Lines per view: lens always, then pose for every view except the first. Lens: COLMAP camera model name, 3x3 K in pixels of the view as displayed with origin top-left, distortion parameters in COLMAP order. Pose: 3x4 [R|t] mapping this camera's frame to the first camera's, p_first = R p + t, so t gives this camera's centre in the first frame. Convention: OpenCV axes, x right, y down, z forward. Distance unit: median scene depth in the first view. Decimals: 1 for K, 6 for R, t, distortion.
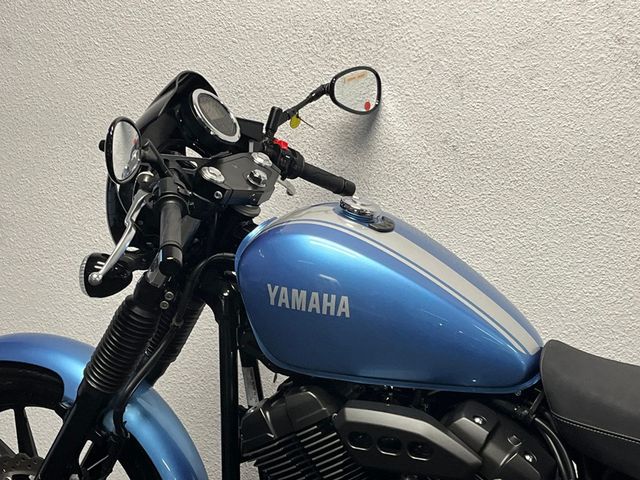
lens RADIAL K [[1219.2, 0, 320.0], [0, 1219.2, 240.0], [0, 0, 1]] dist [0.026906, -0.280445]
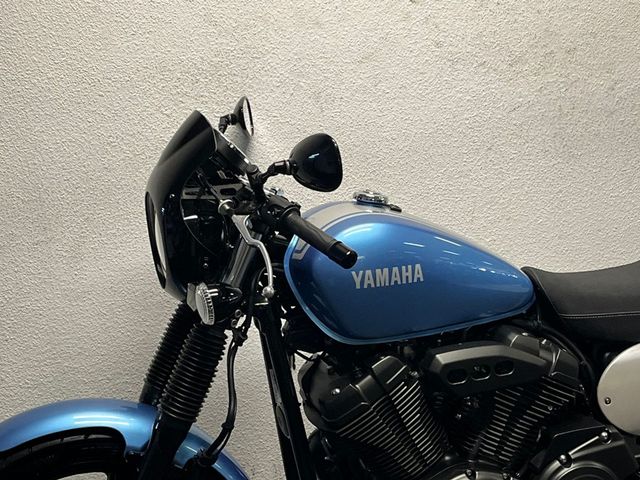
lens RADIAL K [[1219.2, 0, 320.0], [0, 1219.2, 240.0], [0, 0, 1]] dist [0.026906, -0.280445]
pose [[0.784138, -0.203212, 0.586372, -0.618317], [0.237471, 0.971208, 0.019017, -0.018632], [-0.573354, 0.124334, 0.809818, 0.064533]]
